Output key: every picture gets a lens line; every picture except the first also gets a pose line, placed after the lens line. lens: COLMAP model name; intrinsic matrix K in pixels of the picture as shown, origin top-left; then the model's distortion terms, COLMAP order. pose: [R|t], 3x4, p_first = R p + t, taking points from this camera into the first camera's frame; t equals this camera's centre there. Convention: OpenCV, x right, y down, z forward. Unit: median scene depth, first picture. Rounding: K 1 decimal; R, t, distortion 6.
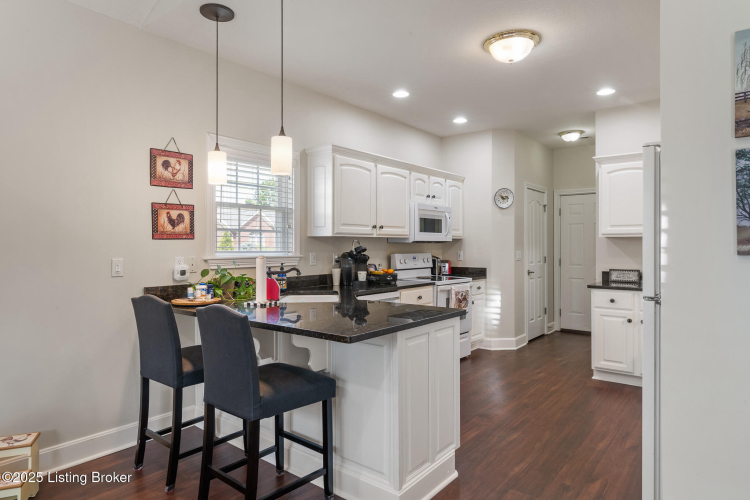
lens RADIAL K [[450.2, 0, 375.9], [0, 450.2, 249.2], [0, 0, 1]] dist [-0.007022, 0.000907]
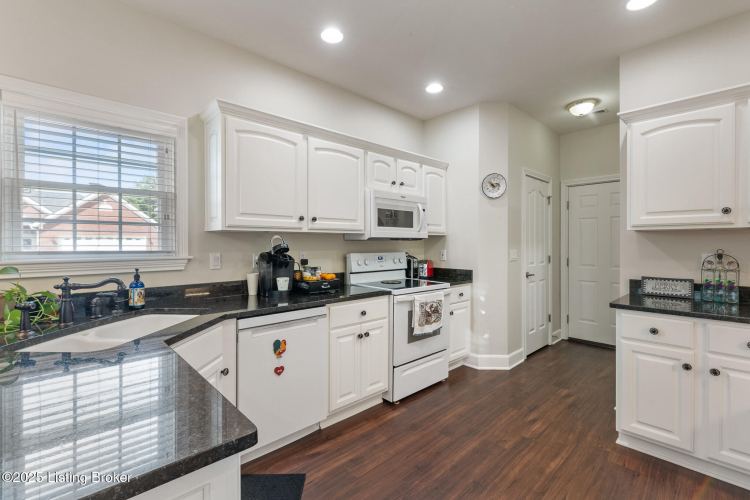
lens RADIAL K [[338.7, 0, 373.3], [0, 338.7, 247.9], [0, 0, 1]] dist [0.002194, 0.000147]
pose [[0.990447, 0.000875, -0.137893, 0.173934], [-0.000287, 0.999991, 0.004285, -0.002611], [0.137896, -0.004205, 0.990438, 0.407321]]
